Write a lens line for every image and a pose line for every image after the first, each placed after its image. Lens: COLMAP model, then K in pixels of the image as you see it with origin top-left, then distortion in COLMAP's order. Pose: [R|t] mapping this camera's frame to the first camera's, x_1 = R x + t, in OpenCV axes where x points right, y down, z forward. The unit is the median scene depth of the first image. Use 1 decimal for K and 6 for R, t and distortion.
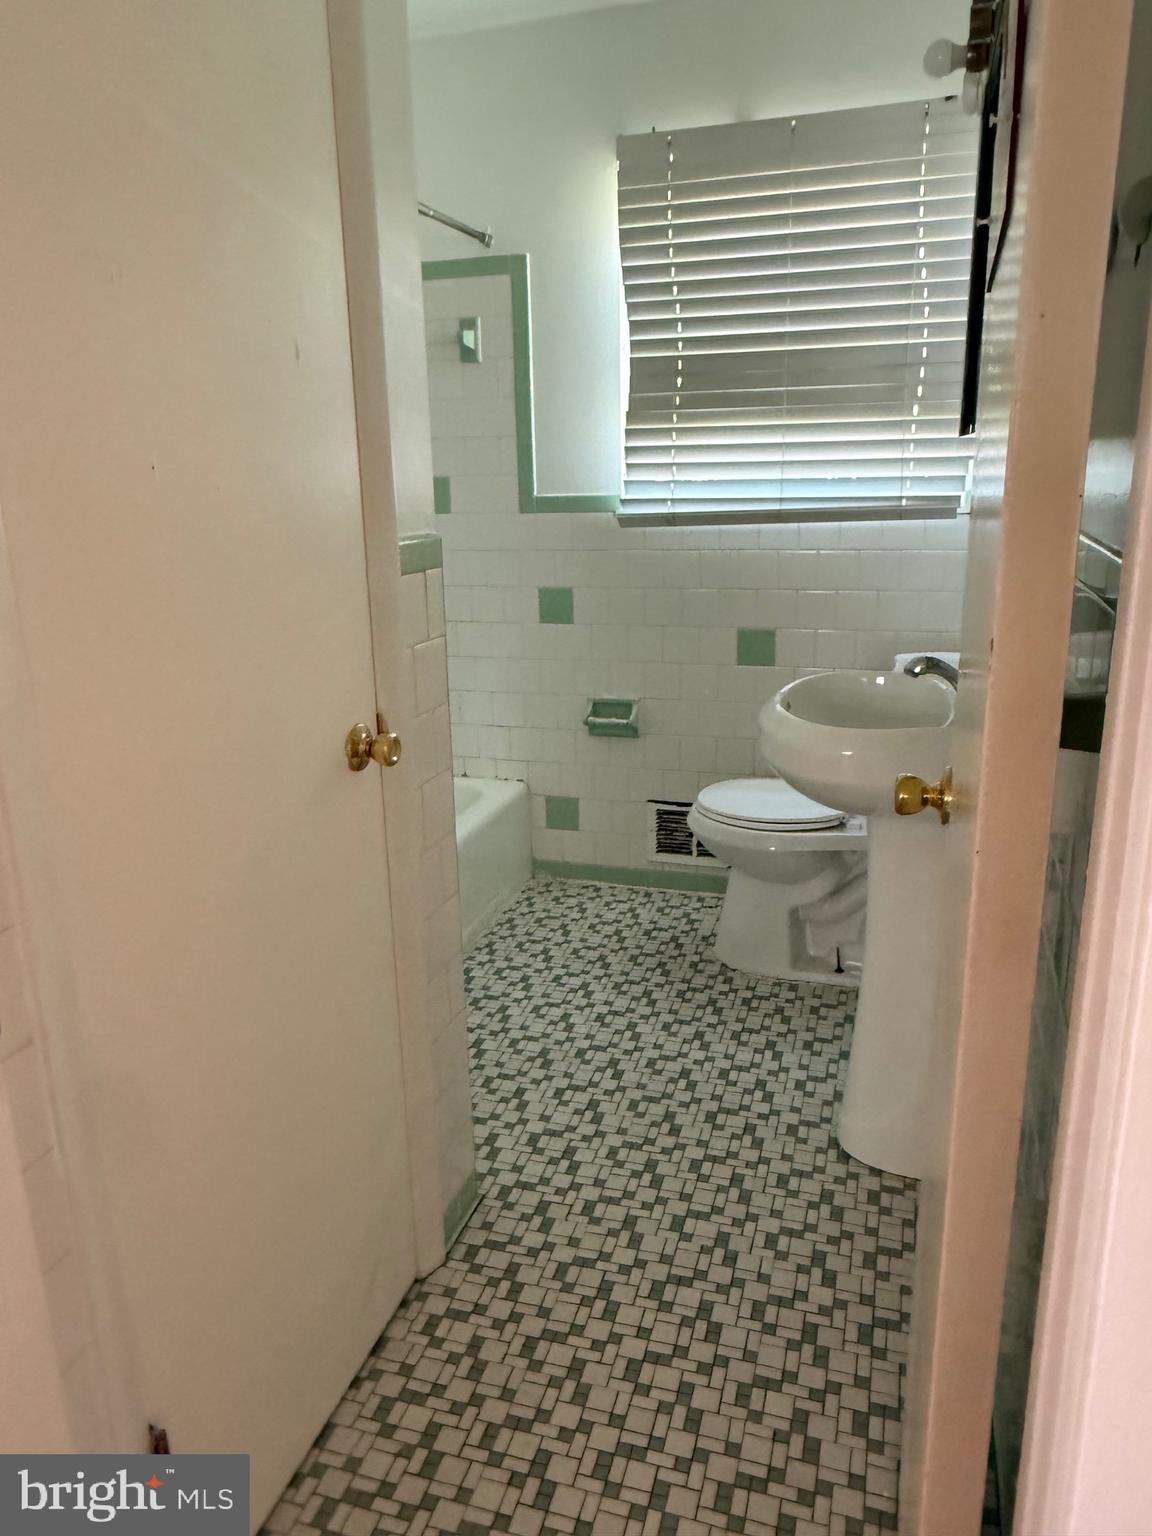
lens RADIAL K [[1073.8, 0, 576.4], [0, 1073.8, 769.5], [0, 0, 1]] dist [-0.003327, 0.005986]
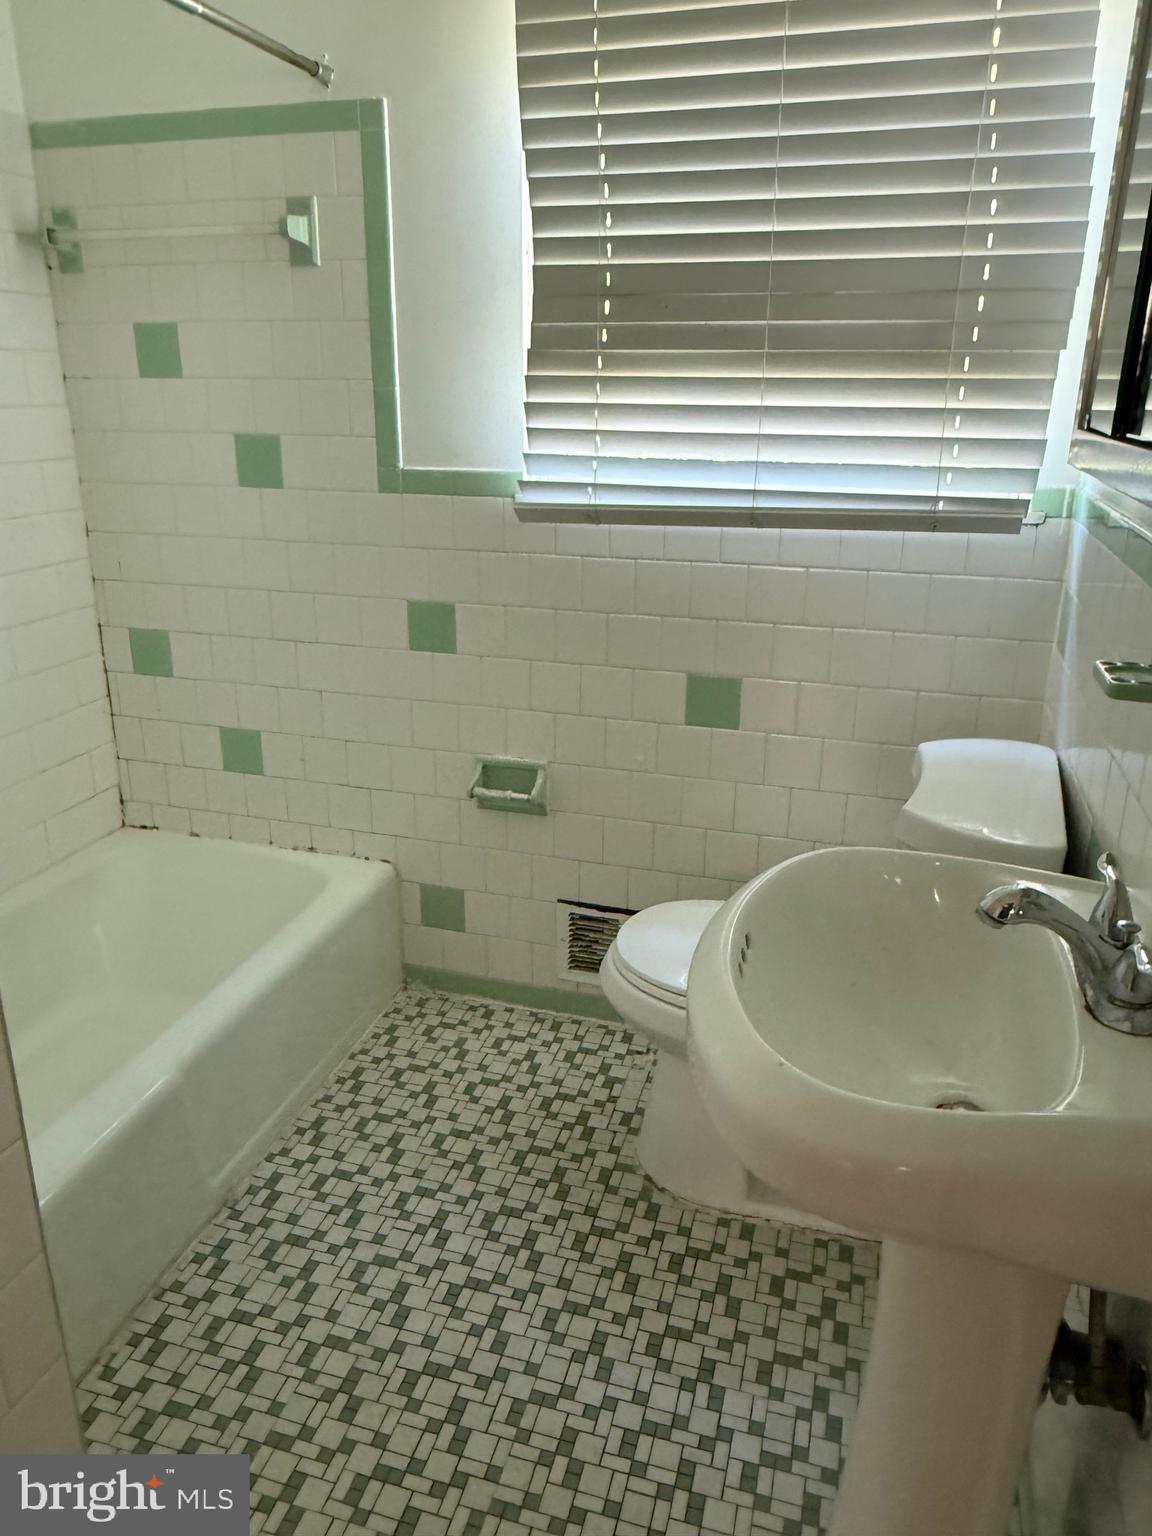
lens RADIAL K [[1073.8, 0, 576.9], [0, 1073.8, 763.5], [0, 0, 1]] dist [-0.003327, 0.005986]
pose [[0.999421, 0.023129, 0.024940, 0.066377], [-0.024618, 0.997826, 0.061140, -0.119722], [-0.023471, -0.061719, 0.997818, 0.322913]]
